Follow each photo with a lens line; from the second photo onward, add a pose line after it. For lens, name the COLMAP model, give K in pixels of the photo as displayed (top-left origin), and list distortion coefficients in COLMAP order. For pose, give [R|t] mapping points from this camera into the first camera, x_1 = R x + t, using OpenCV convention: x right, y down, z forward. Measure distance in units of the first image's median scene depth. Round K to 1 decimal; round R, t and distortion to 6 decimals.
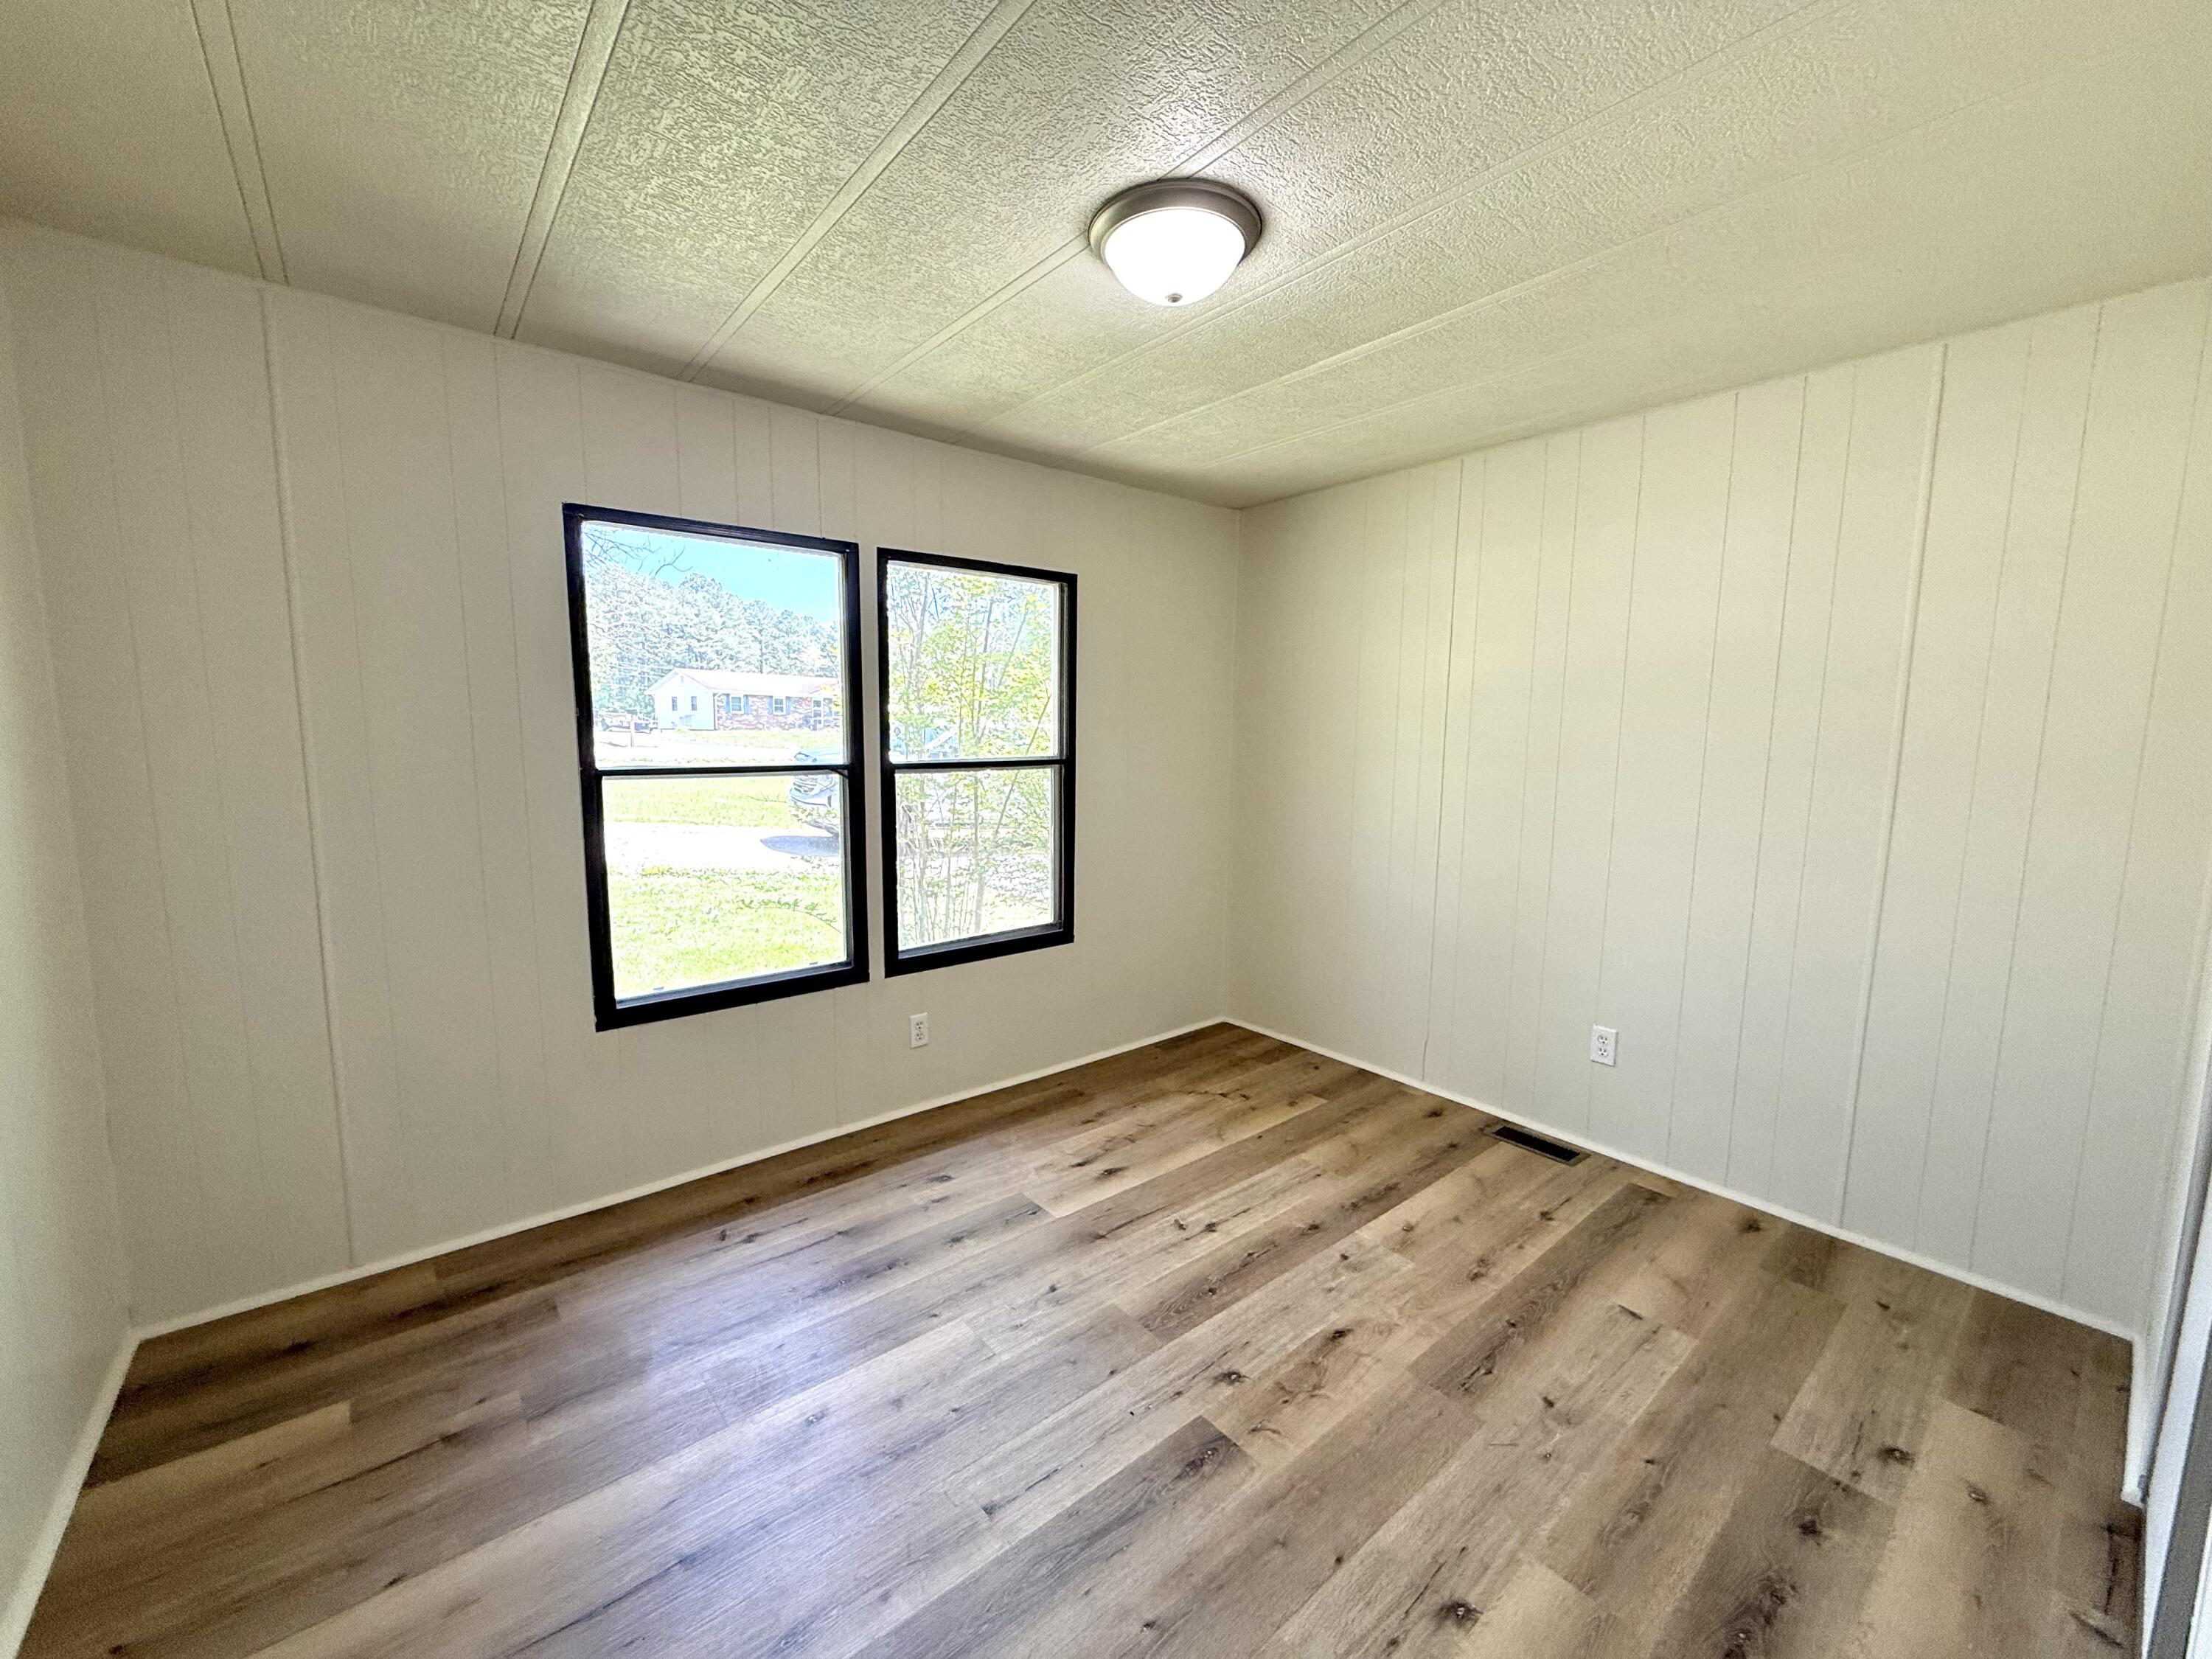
lens RADIAL K [[881.4, 0, 1105.3], [0, 881.4, 837.2], [0, 0, 1]] dist [0.000144, -0.000081]
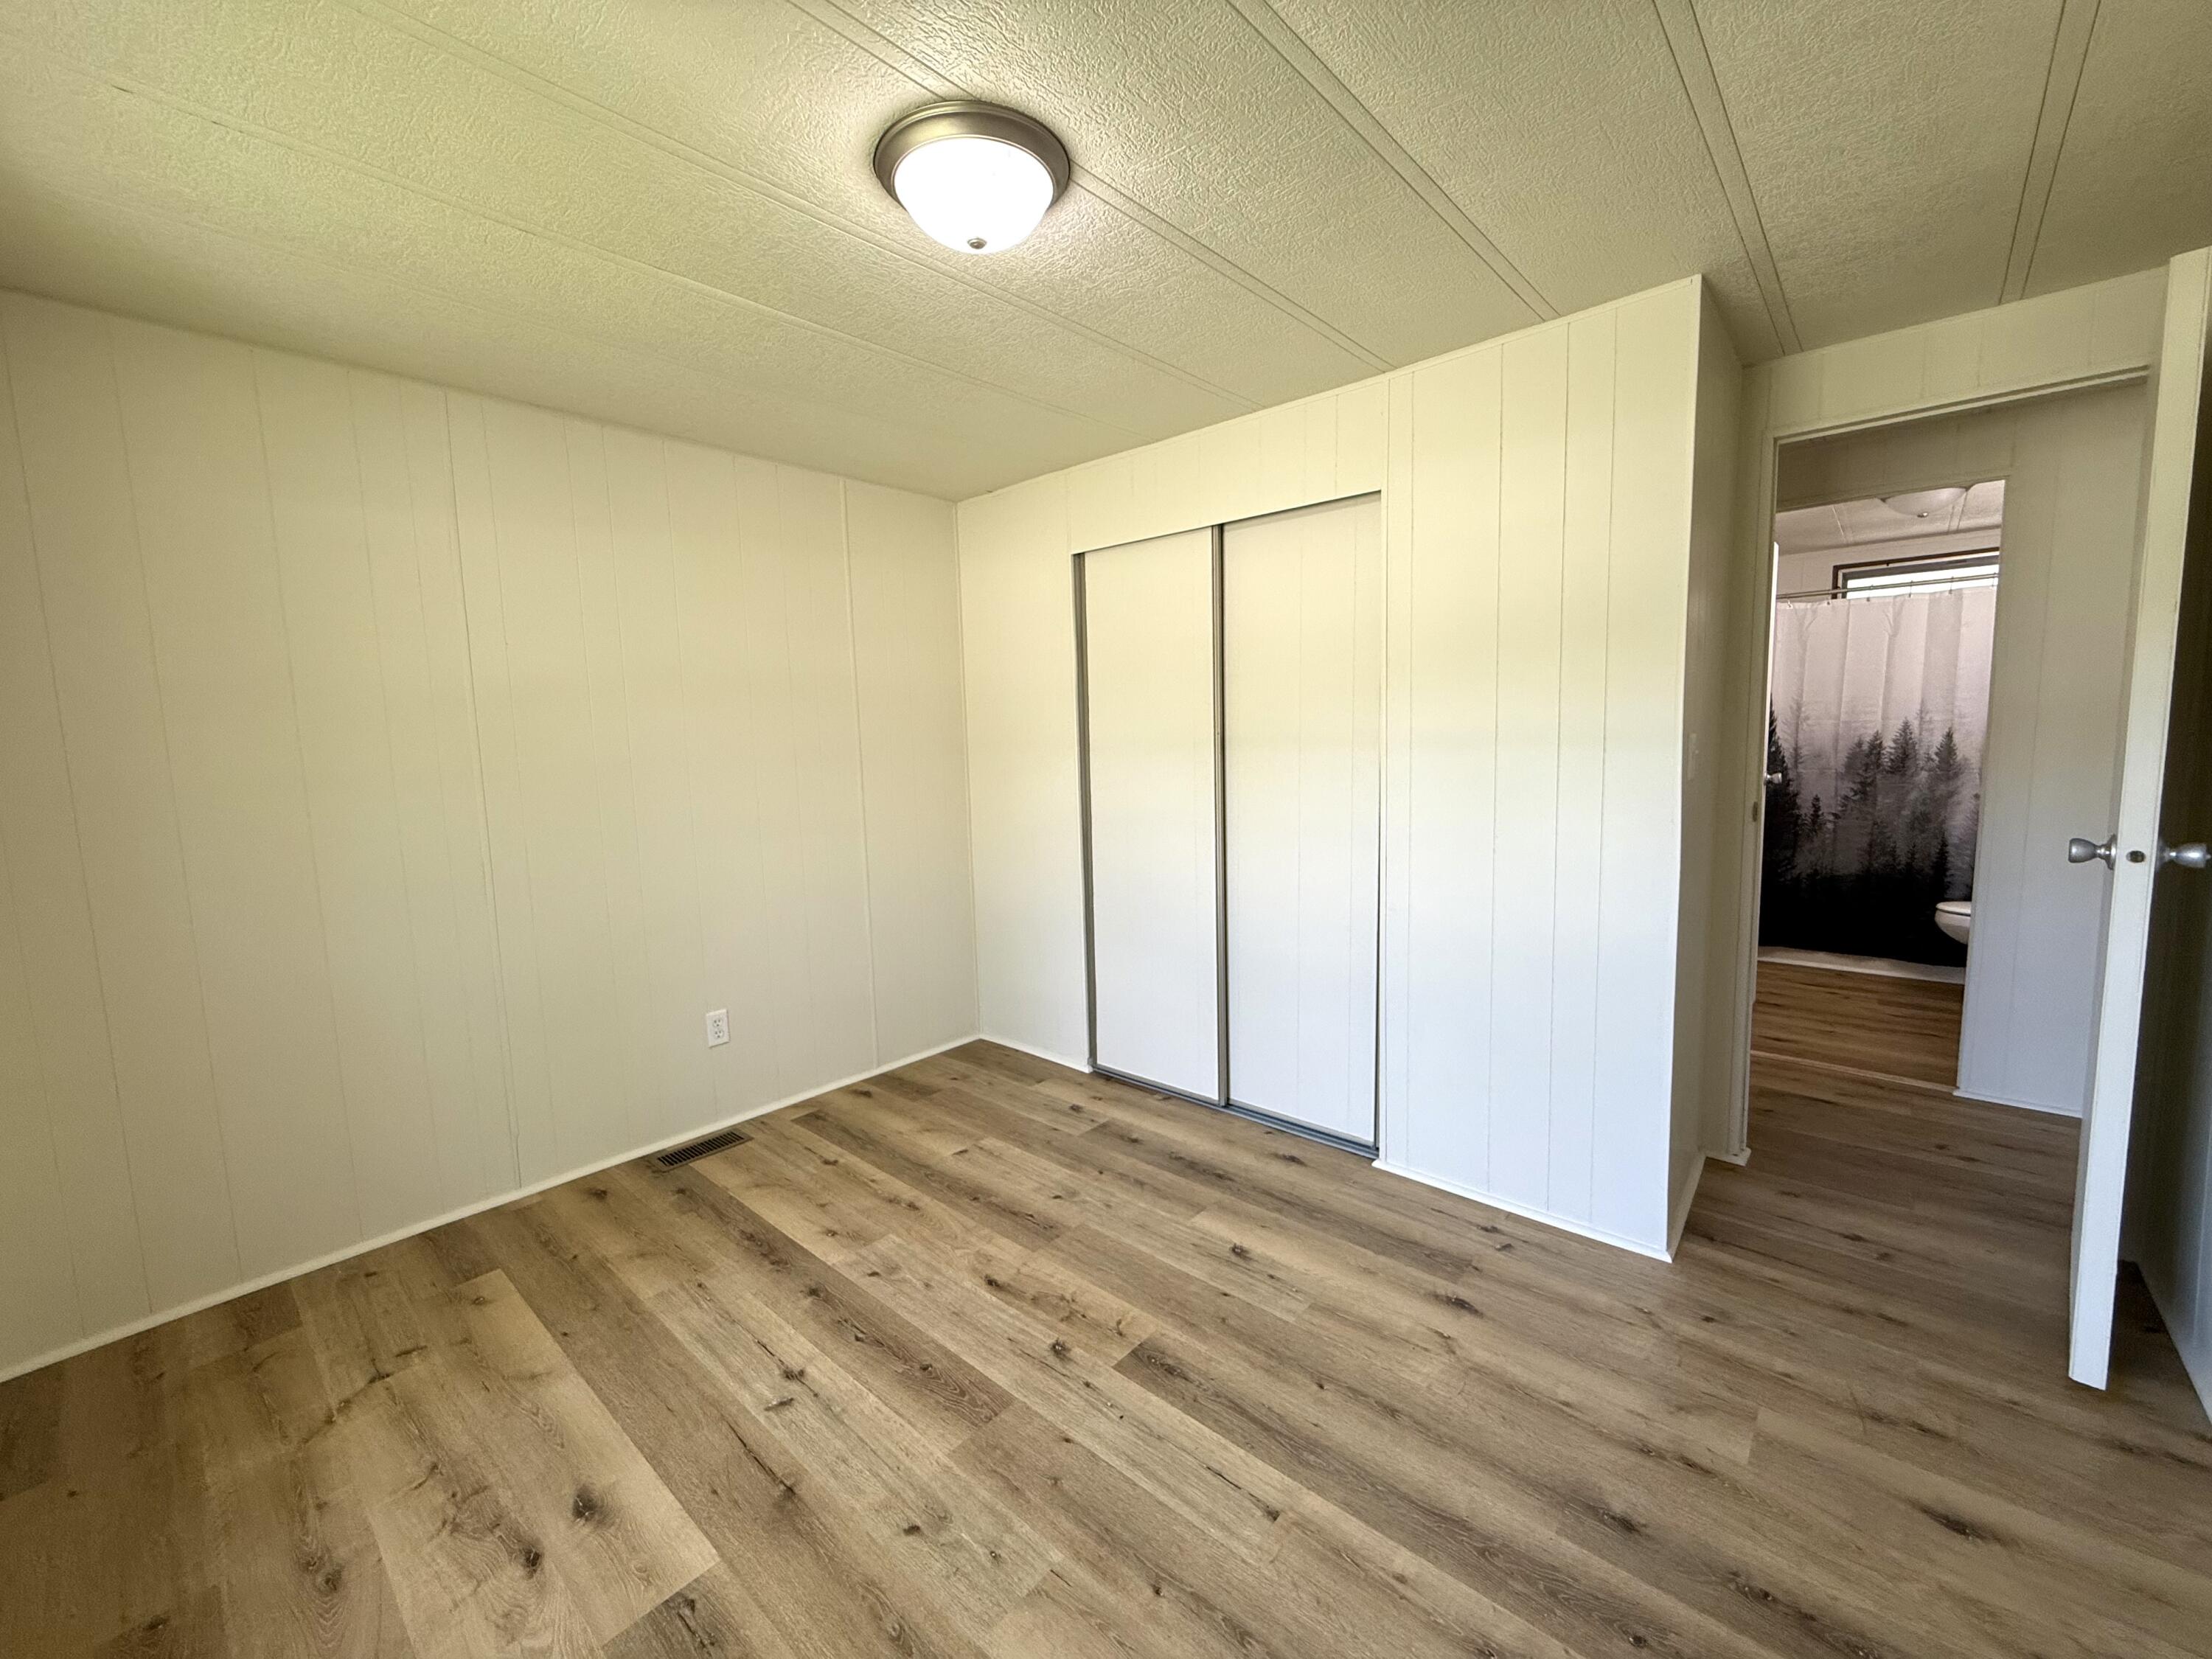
lens RADIAL K [[881.4, 0, 1097.1], [0, 881.4, 836.0], [0, 0, 1]] dist [0.000144, -0.000081]
pose [[-0.145361, -0.118699, 0.982233, -0.673201], [0.145098, 0.979485, 0.139840, -0.096630], [-0.978681, 0.162847, -0.125156, 0.823505]]
